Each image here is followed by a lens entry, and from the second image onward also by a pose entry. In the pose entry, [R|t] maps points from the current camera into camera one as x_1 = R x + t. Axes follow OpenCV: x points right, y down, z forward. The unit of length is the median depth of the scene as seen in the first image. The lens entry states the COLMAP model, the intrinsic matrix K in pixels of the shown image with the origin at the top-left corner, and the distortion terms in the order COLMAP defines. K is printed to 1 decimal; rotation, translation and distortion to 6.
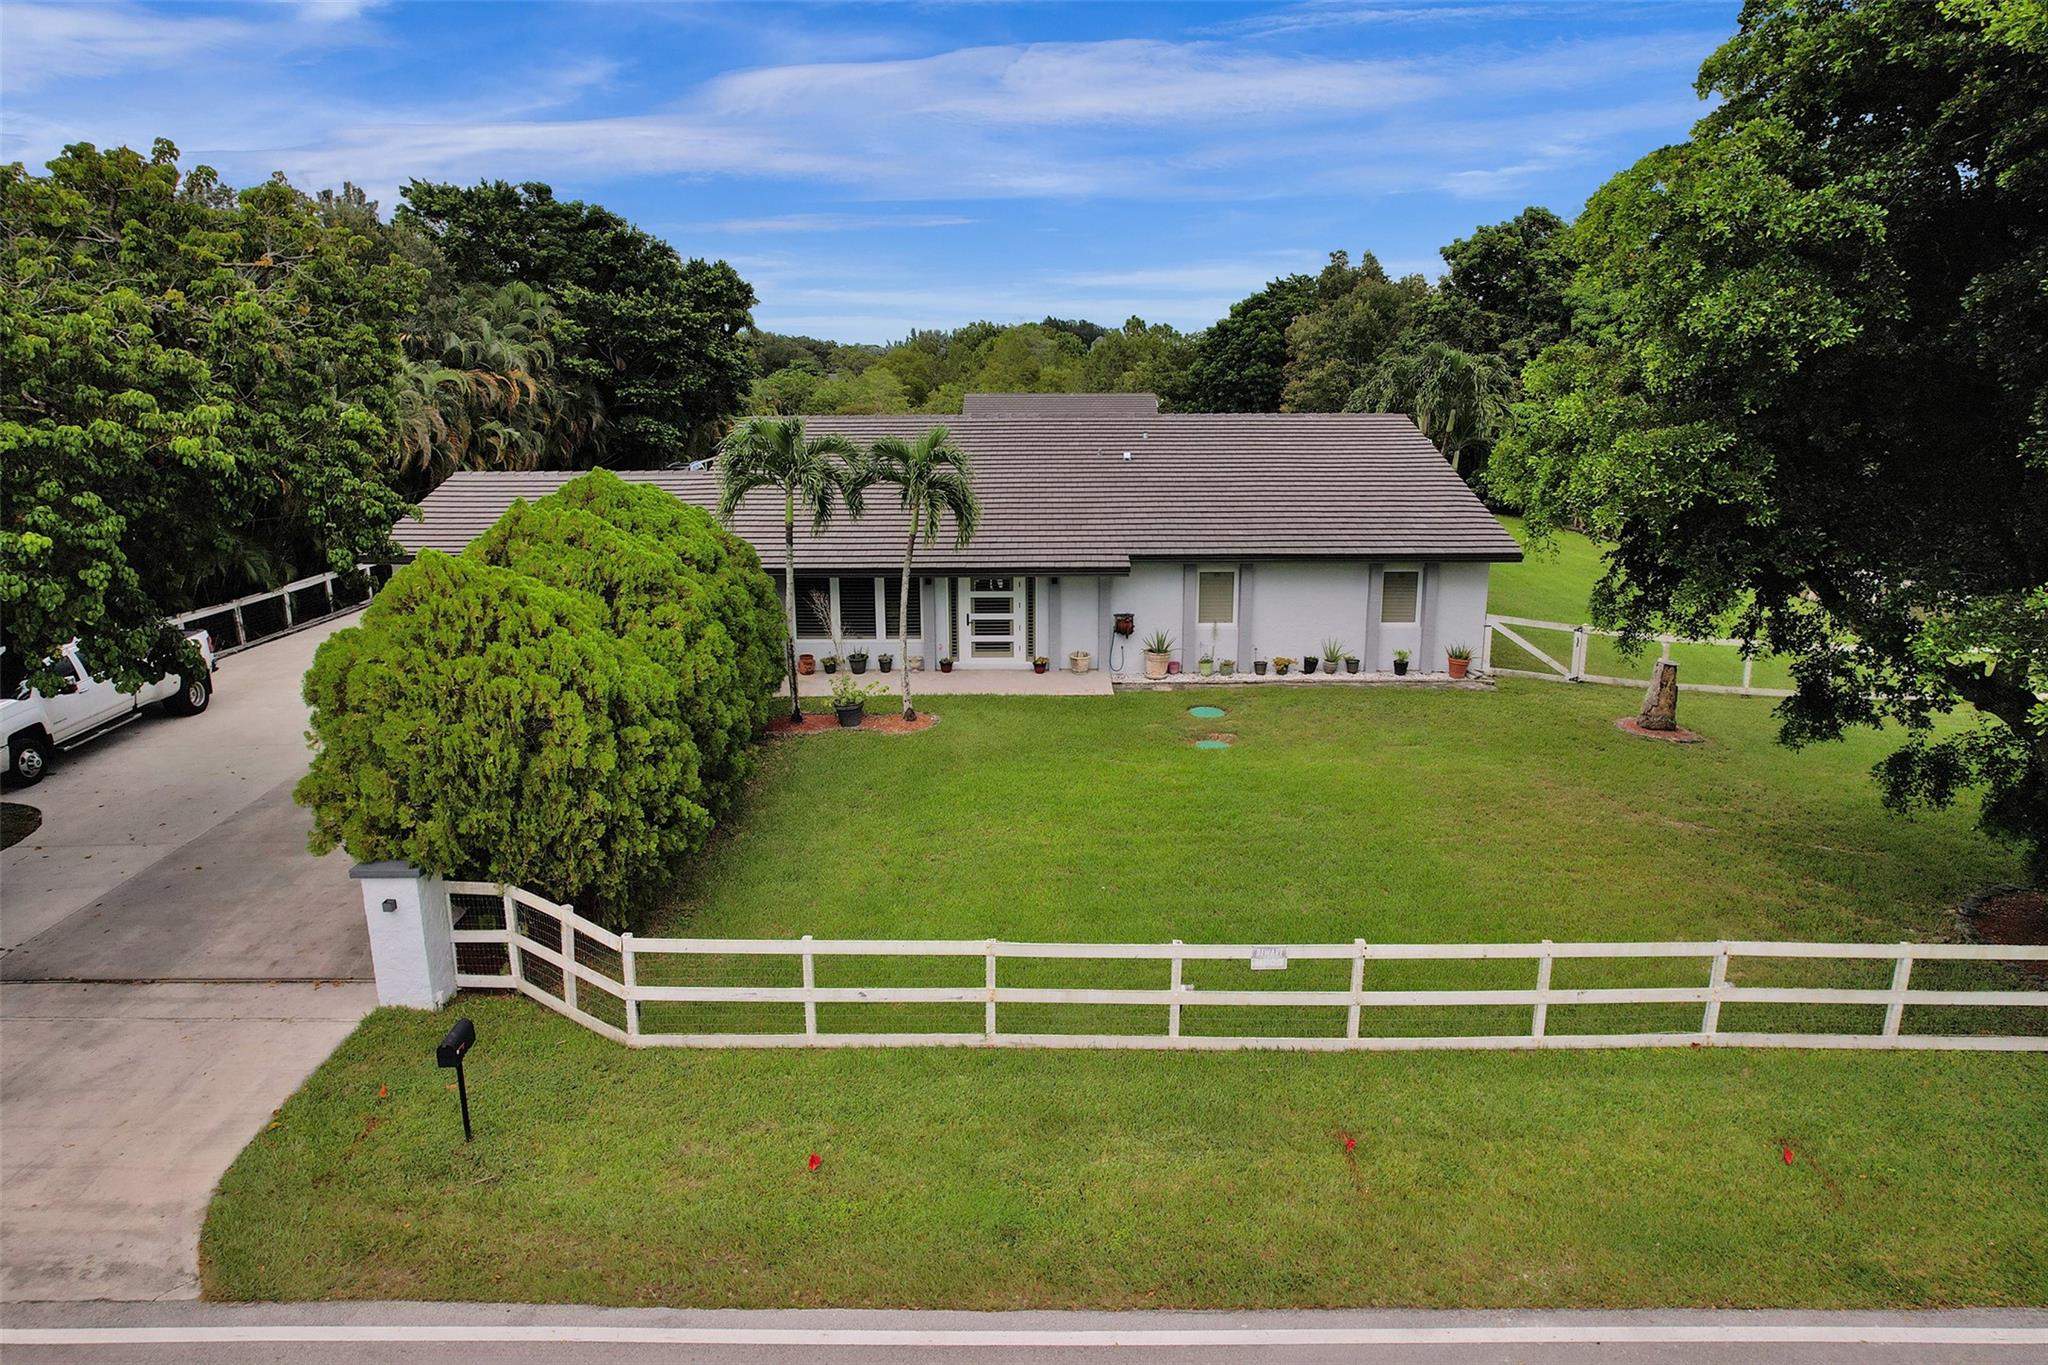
lens RADIAL K [[1331.8, 0, 1031.8], [0, 1331.8, 715.4], [0, 0, 1]] dist [-0.087850, 0.084261]
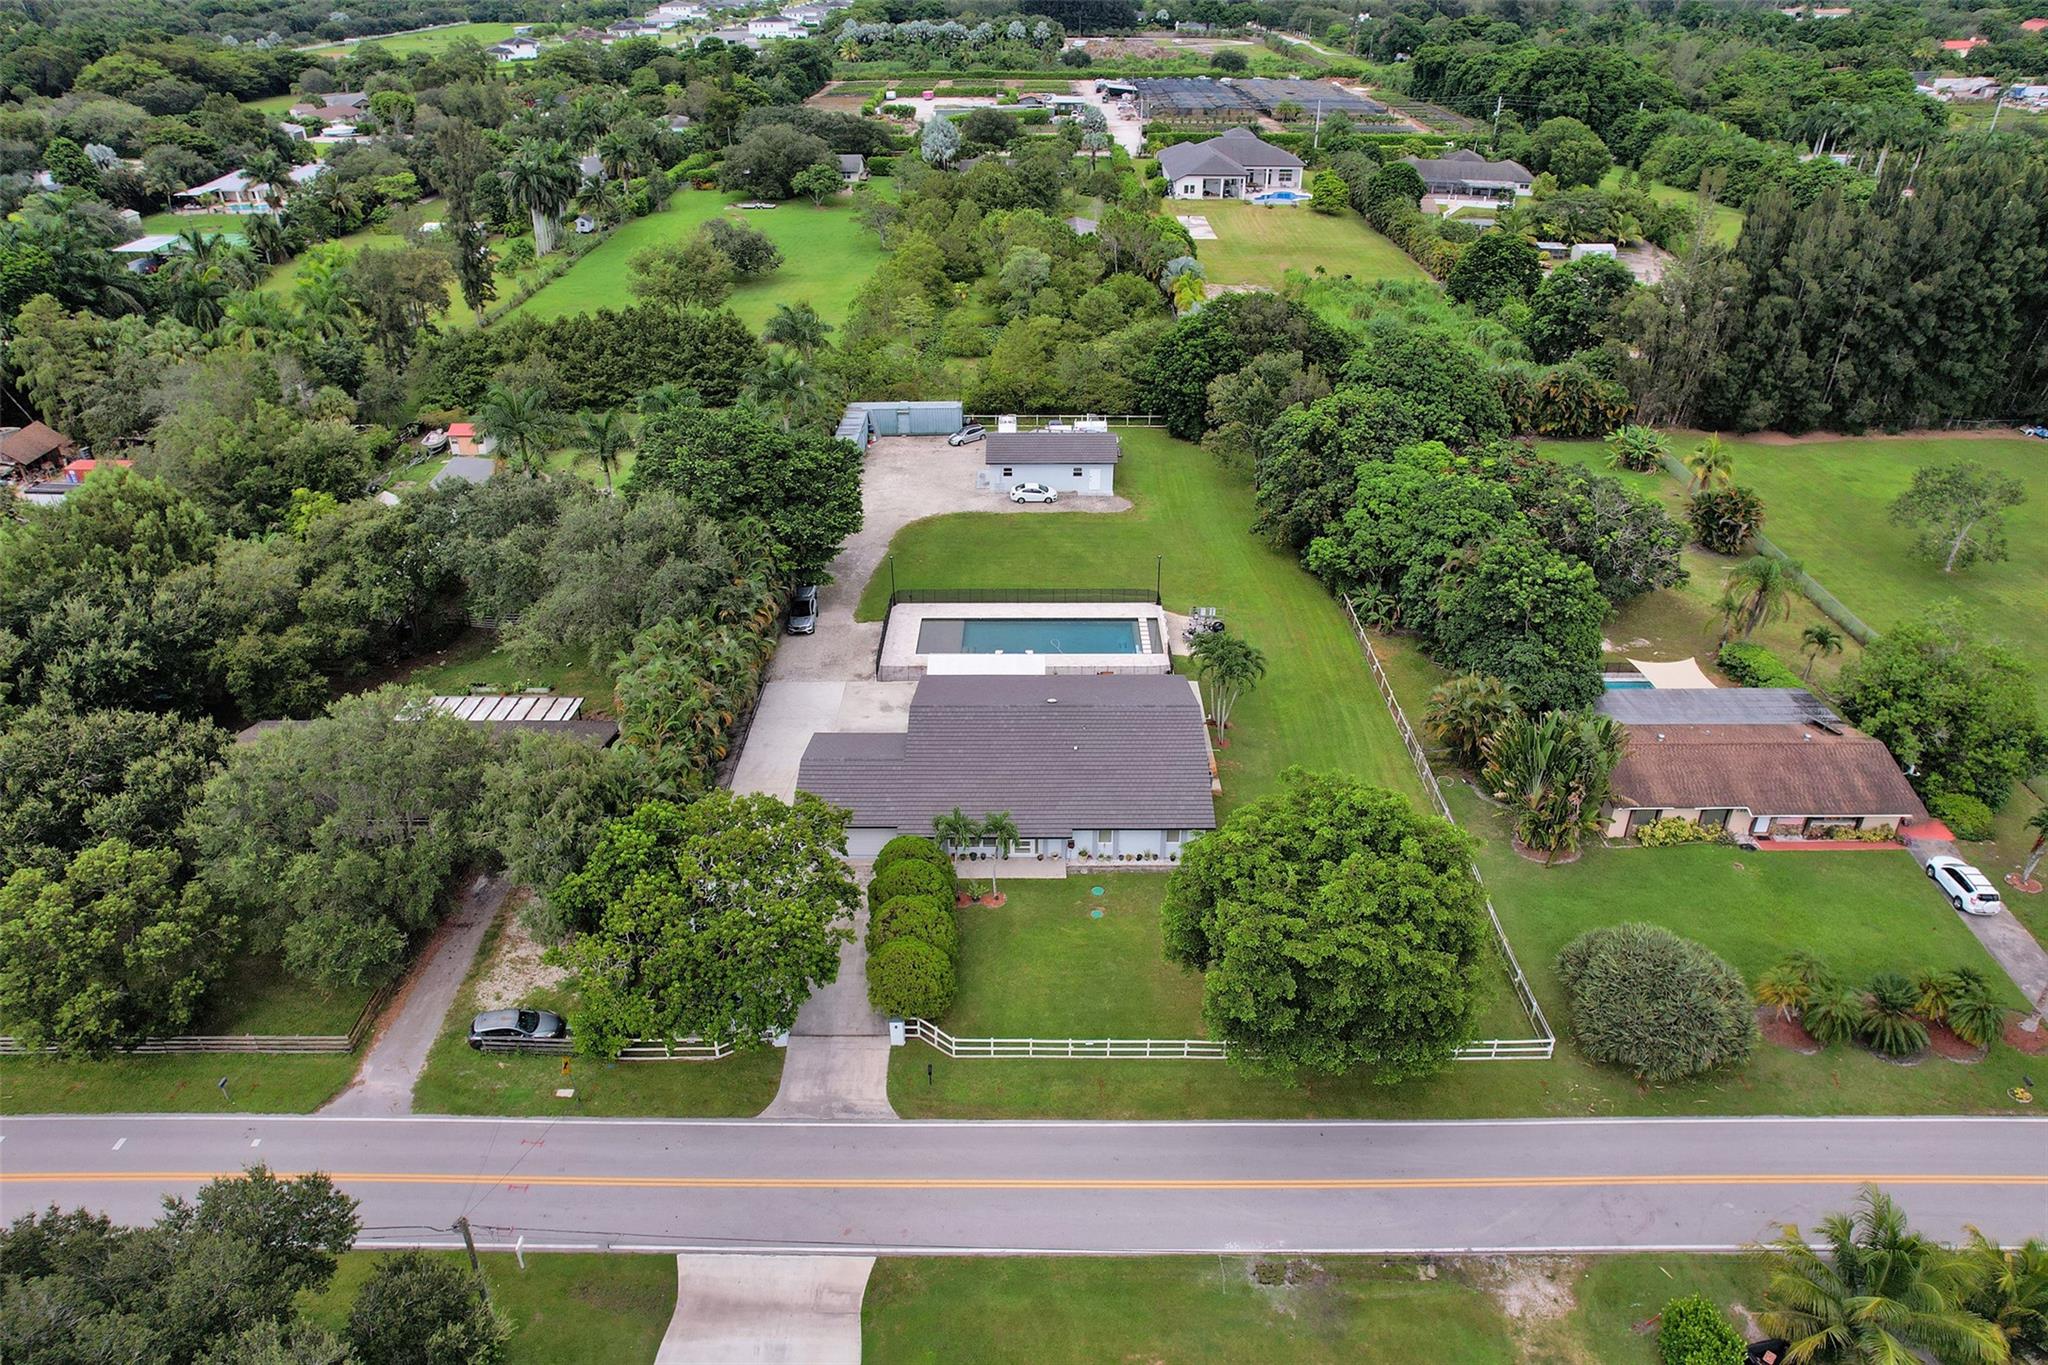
lens RADIAL K [[1340.0, 0, 1029.8], [0, 1340.0, 707.3], [0, 0, 1]] dist [-0.077555, 0.066084]
pose [[0.999996, -0.001783, 0.002392, -0.038925], [0.001072, 0.962946, 0.269693, -1.993407], [-0.002785, -0.269689, 0.962943, -2.887186]]
